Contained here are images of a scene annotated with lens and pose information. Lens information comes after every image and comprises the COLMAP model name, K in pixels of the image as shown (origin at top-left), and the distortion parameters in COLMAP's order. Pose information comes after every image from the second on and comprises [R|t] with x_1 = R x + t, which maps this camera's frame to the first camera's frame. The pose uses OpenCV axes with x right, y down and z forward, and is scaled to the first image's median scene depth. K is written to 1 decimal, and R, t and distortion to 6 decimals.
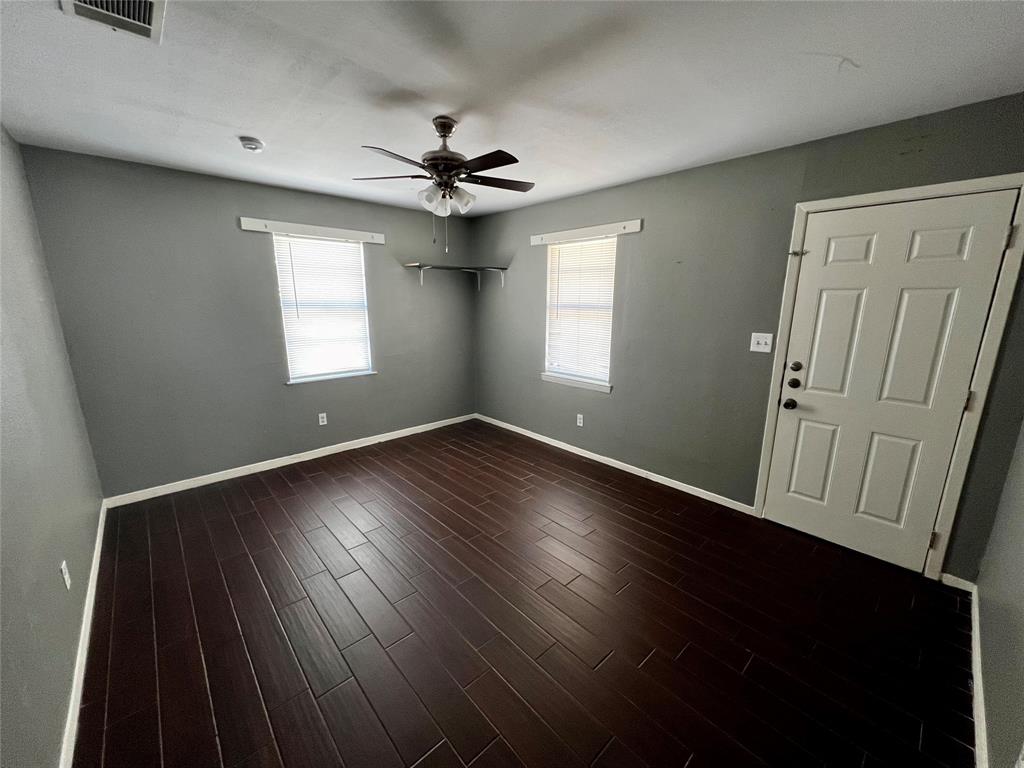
lens RADIAL K [[401.0, 0, 518.5], [0, 401.0, 389.4], [0, 0, 1]] dist [0.010651, -0.000871]
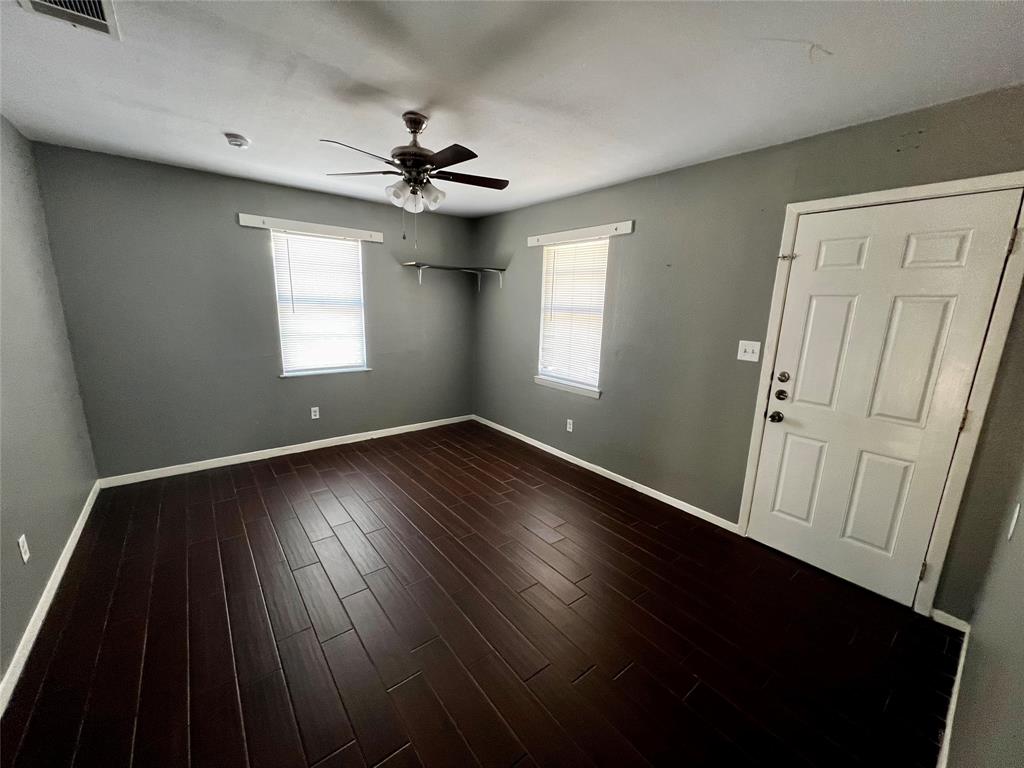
lens RADIAL K [[401.0, 0, 517.5], [0, 401.0, 390.6], [0, 0, 1]] dist [0.010651, -0.000871]
pose [[0.997152, 0.039828, -0.064037, 0.106048], [-0.040352, 0.999162, -0.006913, 0.004548], [0.063708, 0.009477, 0.997924, 0.017849]]
